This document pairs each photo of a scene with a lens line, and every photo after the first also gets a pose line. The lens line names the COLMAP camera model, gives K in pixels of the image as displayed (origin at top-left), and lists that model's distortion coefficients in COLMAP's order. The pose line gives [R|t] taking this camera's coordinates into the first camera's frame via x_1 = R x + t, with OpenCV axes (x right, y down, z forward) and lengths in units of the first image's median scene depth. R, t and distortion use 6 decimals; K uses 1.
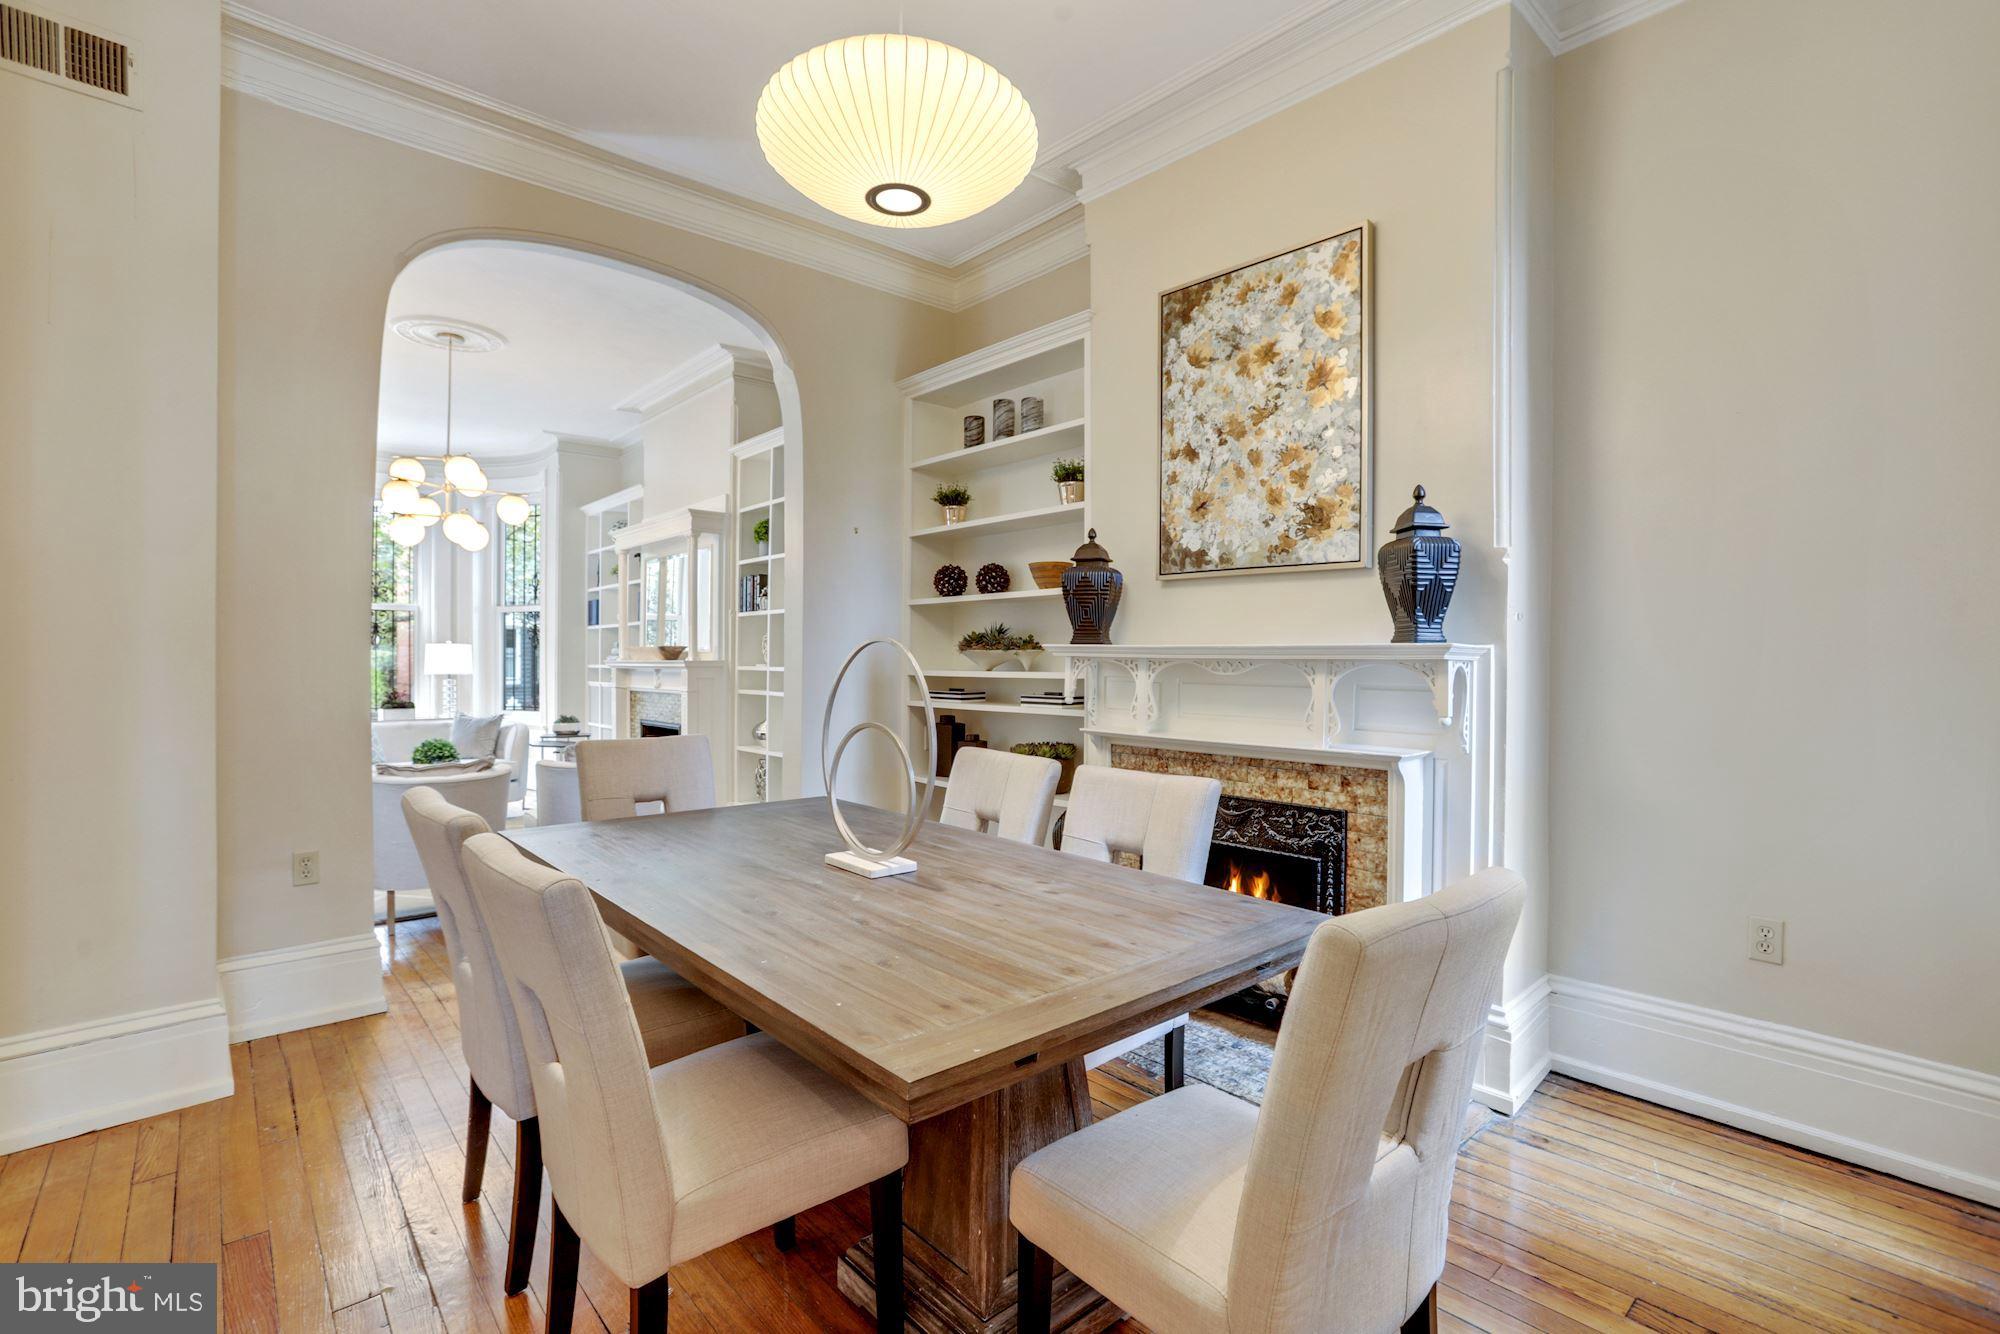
lens RADIAL K [[913.7, 0, 999.5], [0, 913.7, 667.5], [0, 0, 1]] dist [-0.002403, 0.001484]
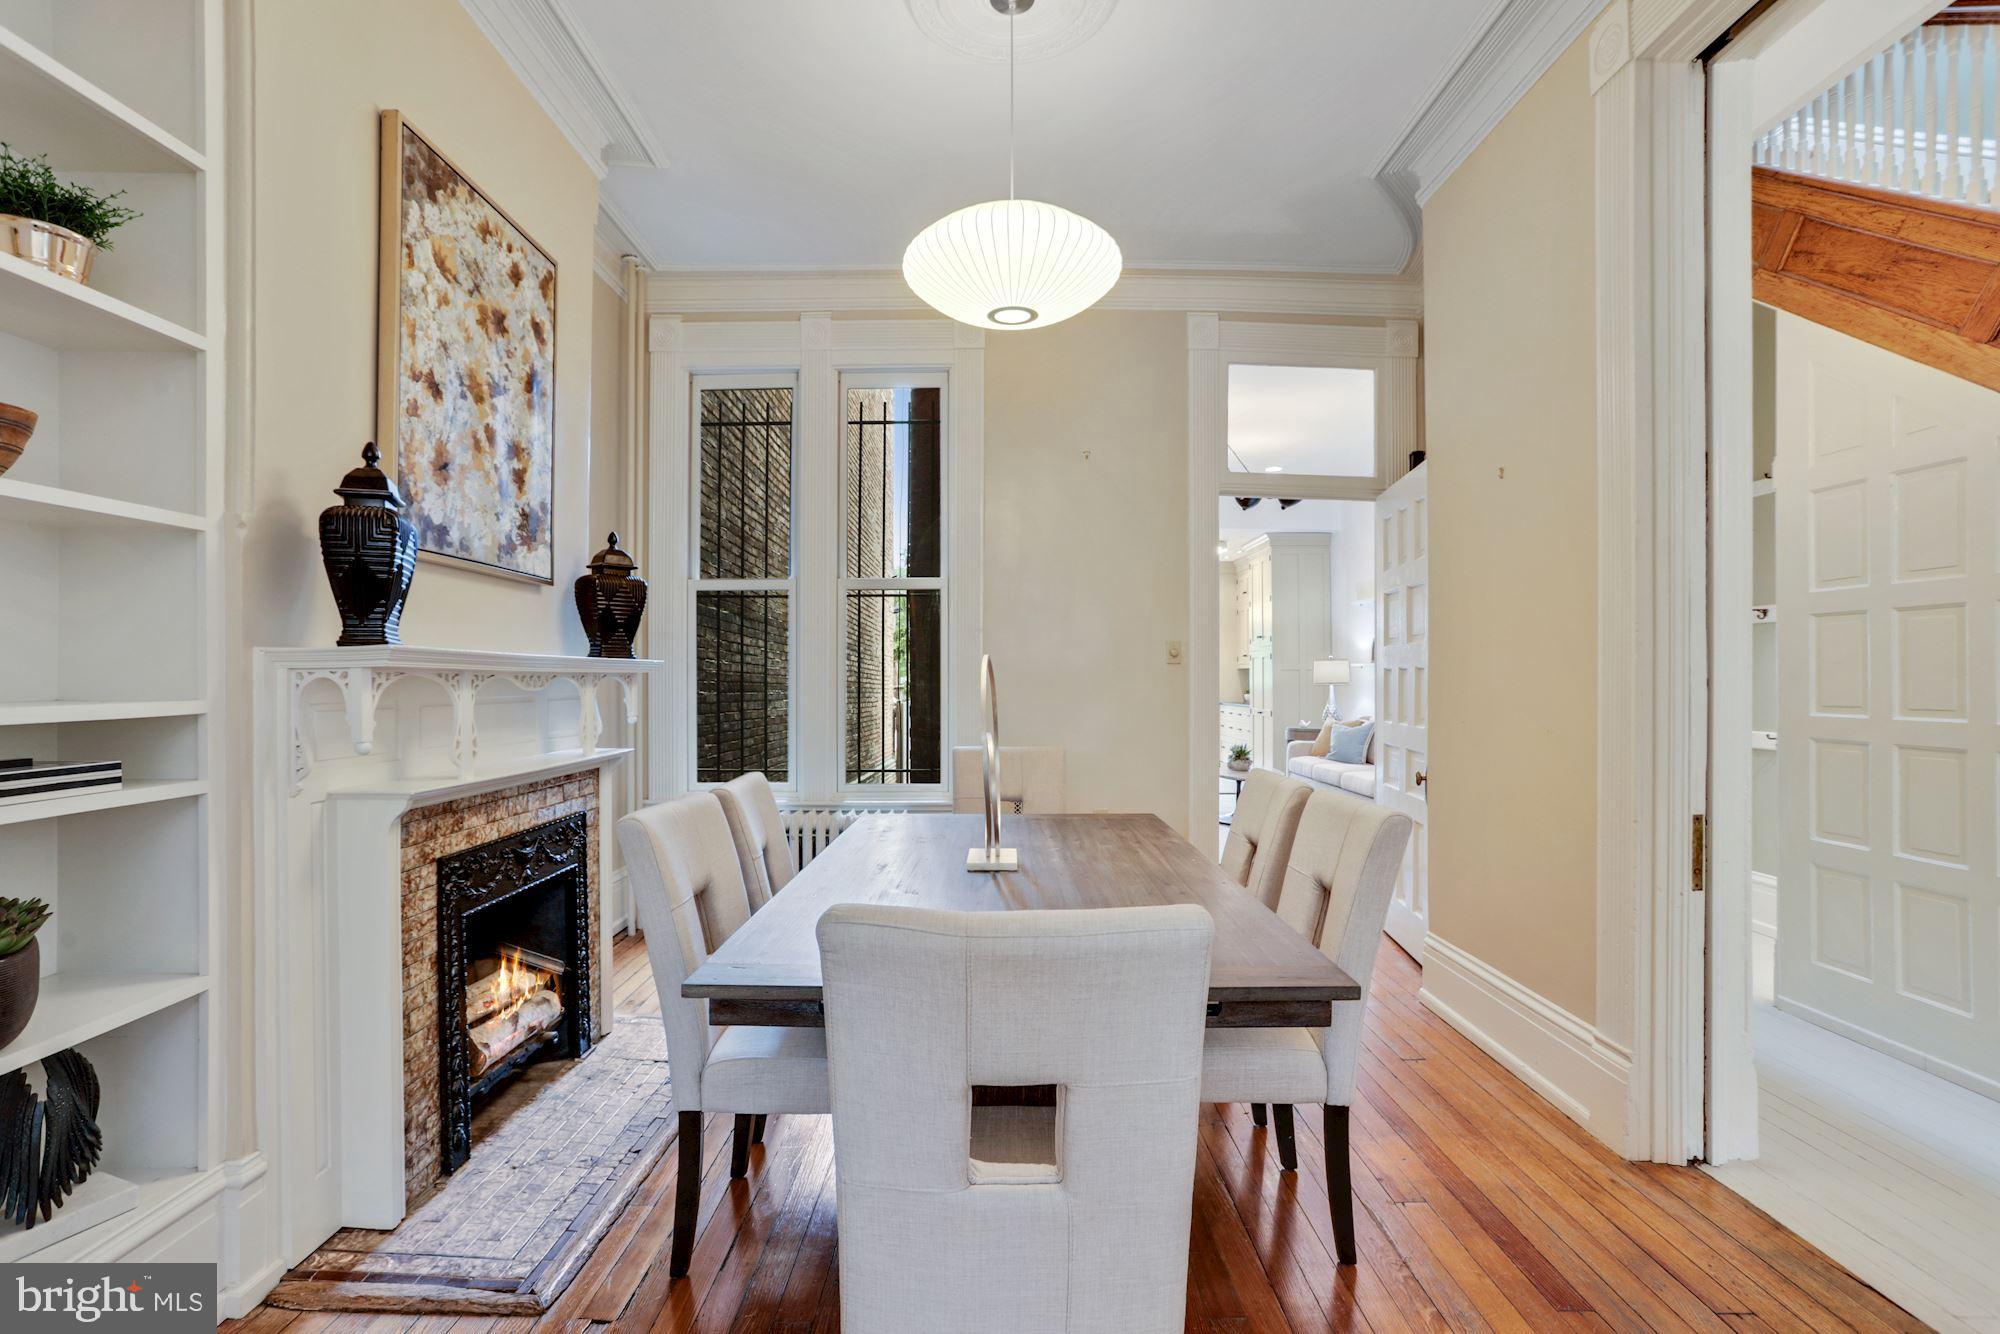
lens RADIAL K [[913.7, 0, 1000.1], [0, 913.7, 671.5], [0, 0, 1]] dist [-0.002403, 0.001484]
pose [[-0.735772, -0.014558, 0.677073, -0.621362], [-0.013533, 0.999885, 0.006792, -0.021433], [-0.677094, -0.004165, -0.735885, 1.251115]]
